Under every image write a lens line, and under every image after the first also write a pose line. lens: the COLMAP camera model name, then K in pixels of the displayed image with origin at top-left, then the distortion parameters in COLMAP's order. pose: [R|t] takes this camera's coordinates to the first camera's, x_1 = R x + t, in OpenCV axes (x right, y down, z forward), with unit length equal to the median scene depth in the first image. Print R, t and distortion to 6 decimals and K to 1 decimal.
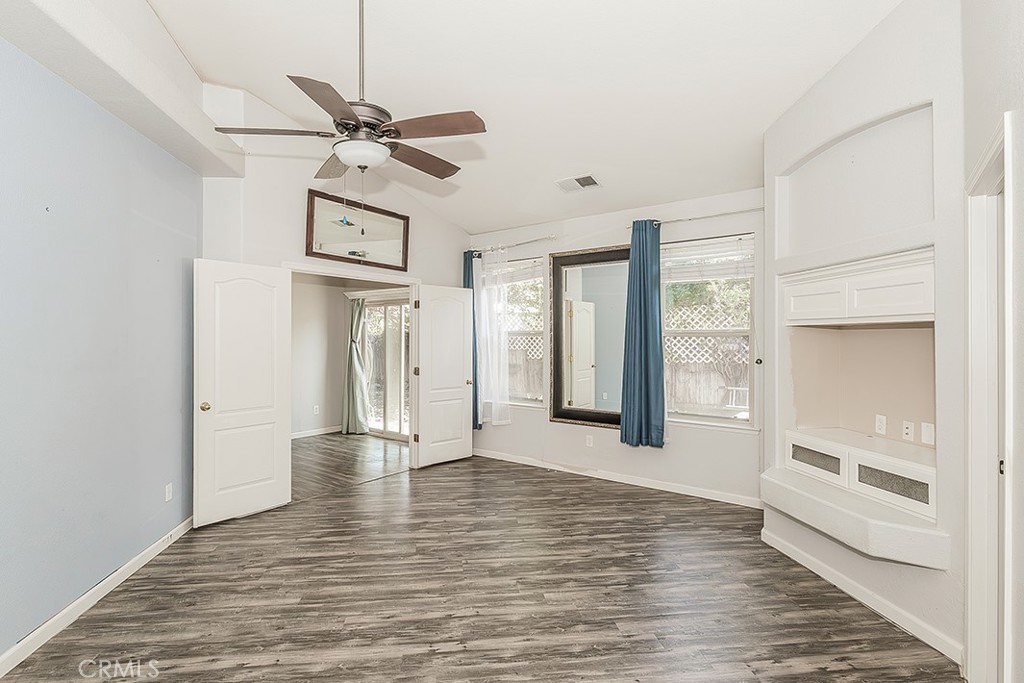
lens RADIAL K [[543.8, 0, 512.0], [0, 543.8, 338.0], [0, 0, 1]] dist [-0.001337, -0.000381]
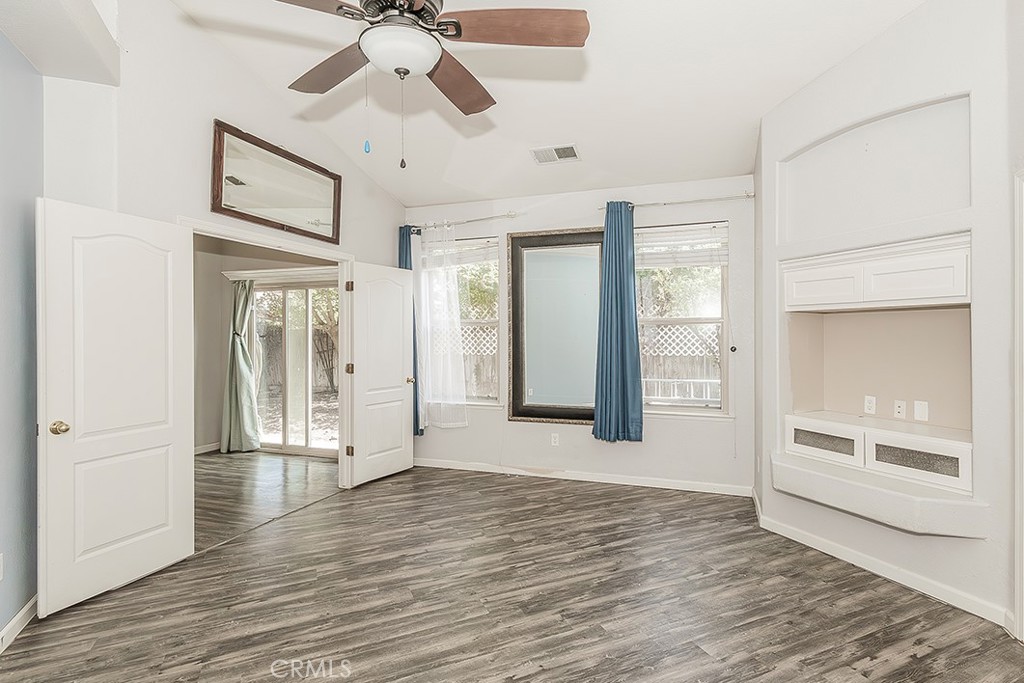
lens RADIAL K [[528.8, 0, 512.0], [0, 528.8, 341.5], [0, 0, 1]] dist [0.008616, -0.000408]
pose [[0.940742, -0.005925, 0.339072, -0.255540], [0.004827, 0.999980, 0.004084, 0.022328], [-0.339089, -0.002205, 0.940752, 0.207981]]
